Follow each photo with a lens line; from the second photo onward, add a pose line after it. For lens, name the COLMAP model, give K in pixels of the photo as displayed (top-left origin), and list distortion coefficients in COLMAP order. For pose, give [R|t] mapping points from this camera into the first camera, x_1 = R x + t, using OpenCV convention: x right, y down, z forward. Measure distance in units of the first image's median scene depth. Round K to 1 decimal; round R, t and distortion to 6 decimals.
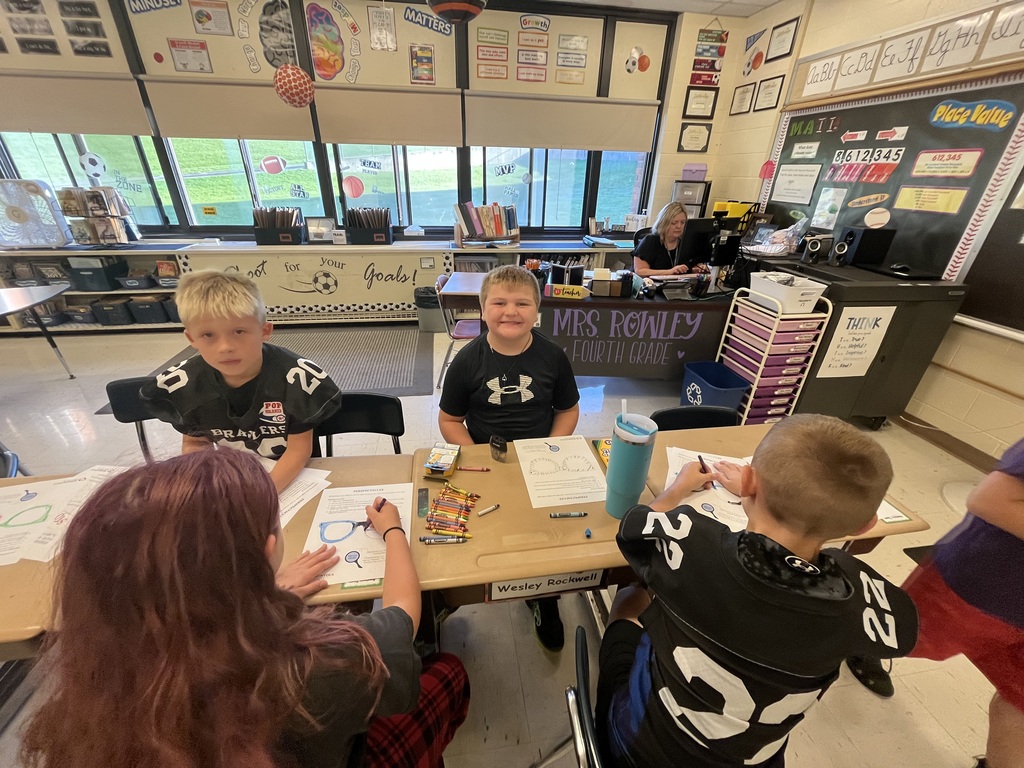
lens RADIAL K [[404.1, 0, 508.5], [0, 404.1, 378.0], [0, 0, 1]] dist [-0.012427, -0.000154]
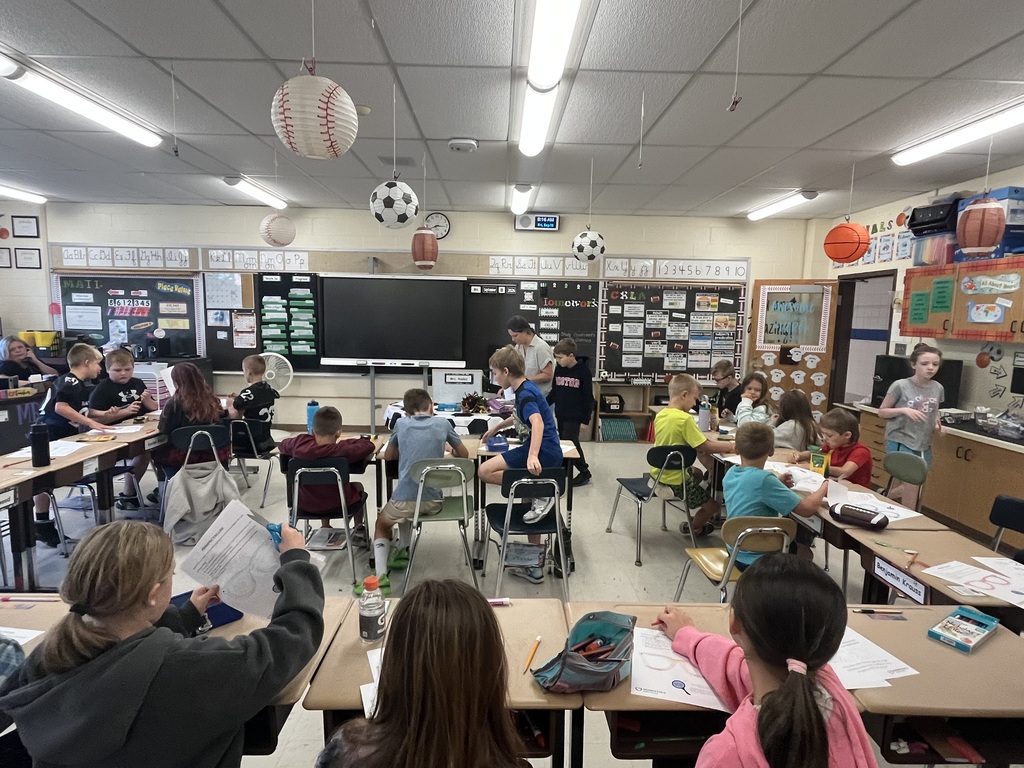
lens RADIAL K [[552.7, 0, 515.8], [0, 552.7, 384.0], [0, 0, 1]] dist [0.007584, 0.000342]
pose [[0.125044, -0.148216, 0.981018, -1.412406], [0.438150, 0.895386, 0.079431, 0.338603], [-0.890162, 0.419901, 0.176903, -0.851337]]
